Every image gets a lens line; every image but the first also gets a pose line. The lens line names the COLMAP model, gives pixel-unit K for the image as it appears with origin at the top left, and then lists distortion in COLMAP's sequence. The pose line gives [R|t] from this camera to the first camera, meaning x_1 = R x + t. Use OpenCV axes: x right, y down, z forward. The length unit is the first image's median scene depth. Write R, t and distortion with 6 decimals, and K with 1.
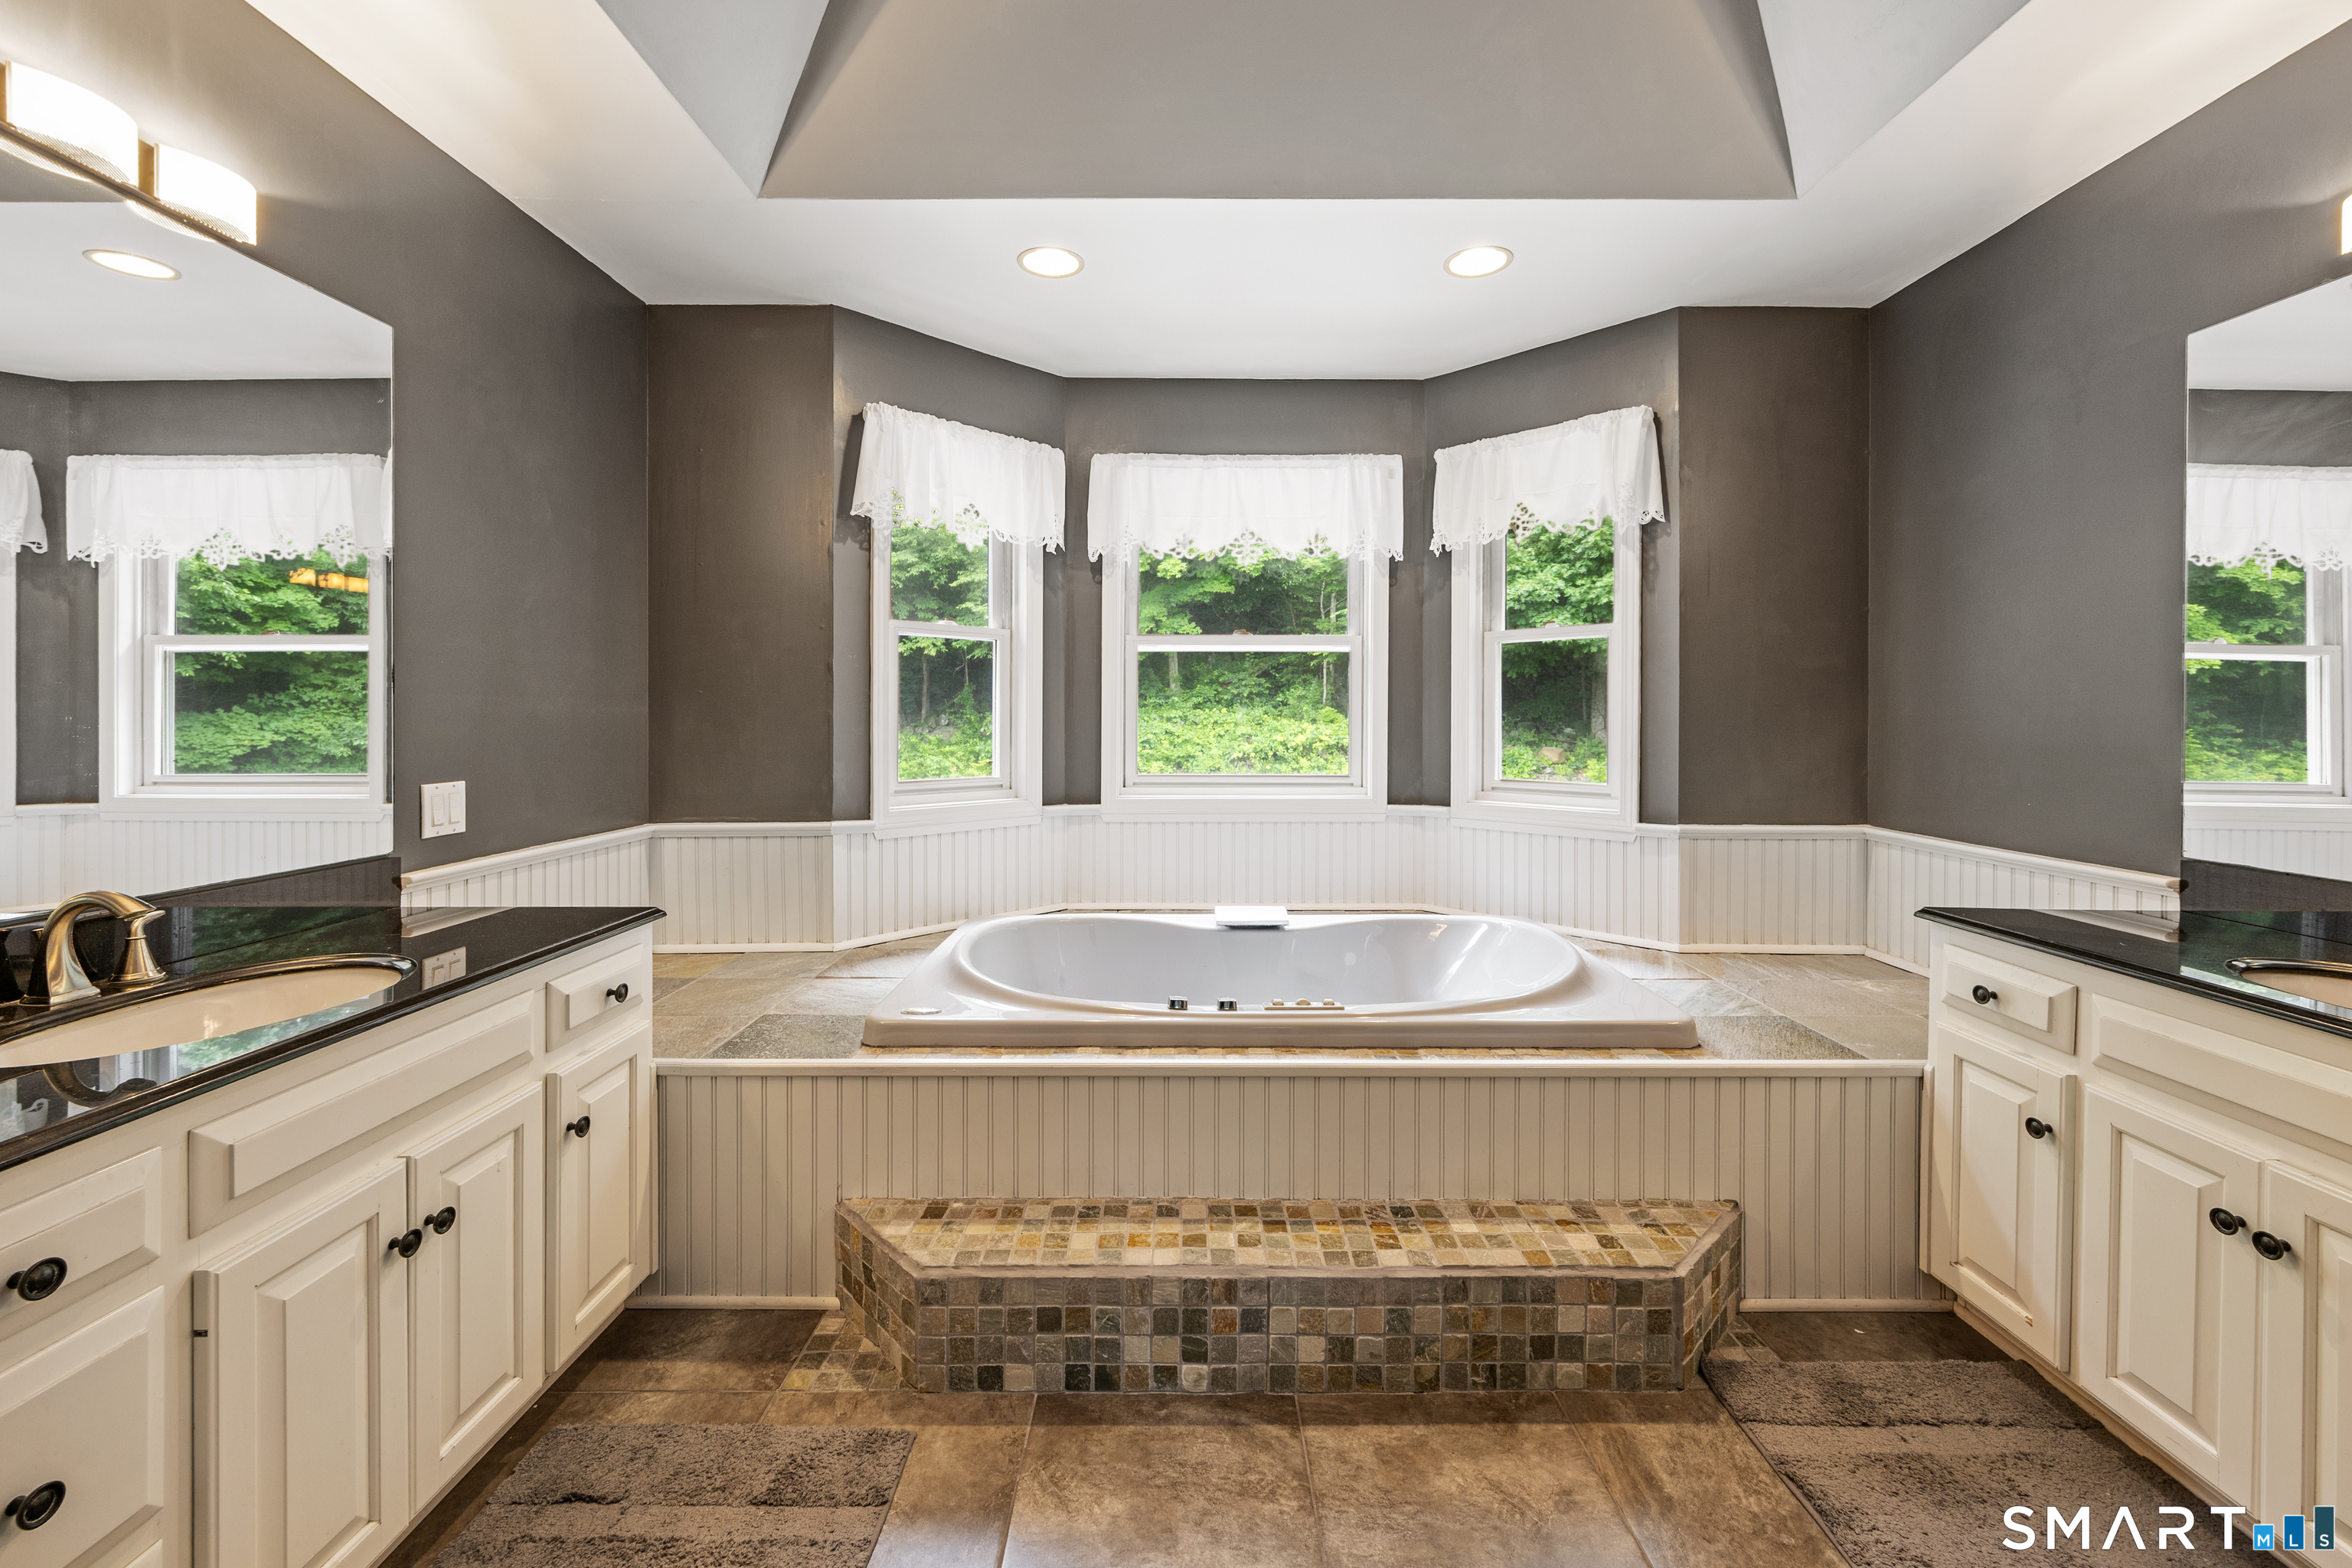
lens RADIAL K [[933.5, 0, 1189.2], [0, 933.5, 719.6], [0, 0, 1]] dist [0.003603, 0.000167]
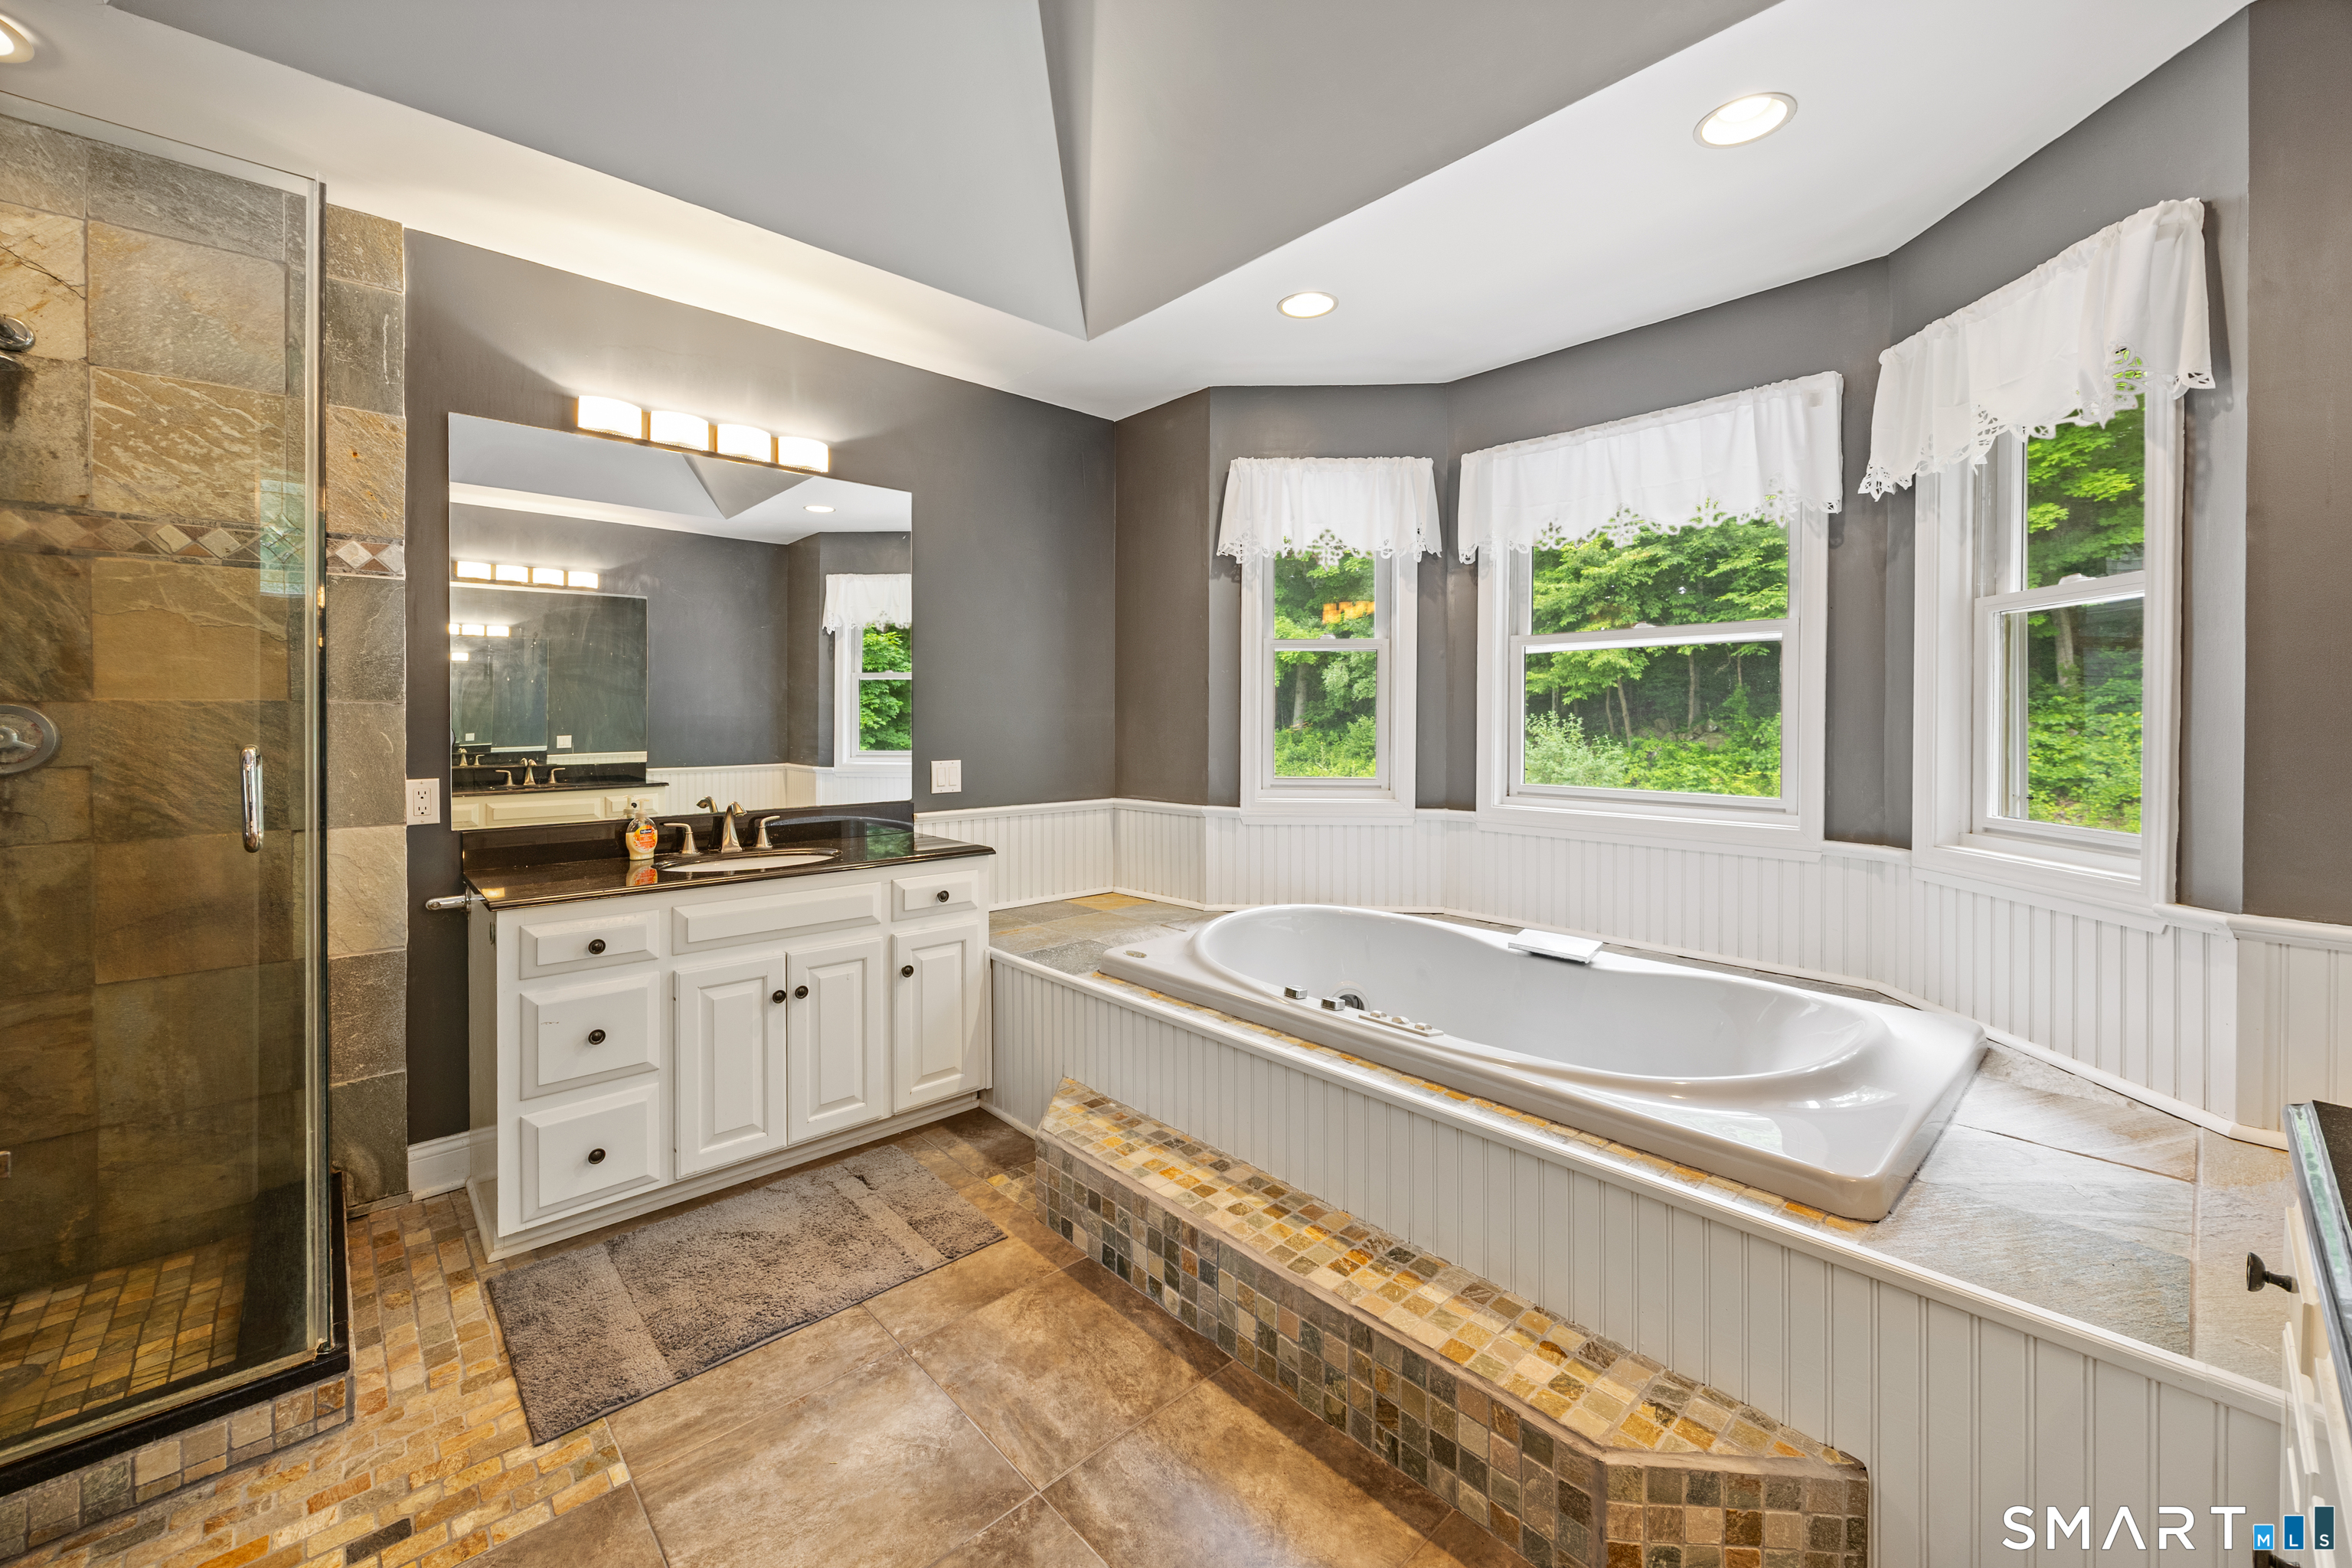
lens RADIAL K [[933.5, 0, 1190.2], [0, 933.5, 729.2], [0, 0, 1]] dist [0.003603, 0.000167]
pose [[0.681629, 0.008586, -0.731647, 0.751353], [-0.004697, 0.999962, 0.007359, -0.002824], [0.731682, -0.001580, 0.681644, 0.210735]]
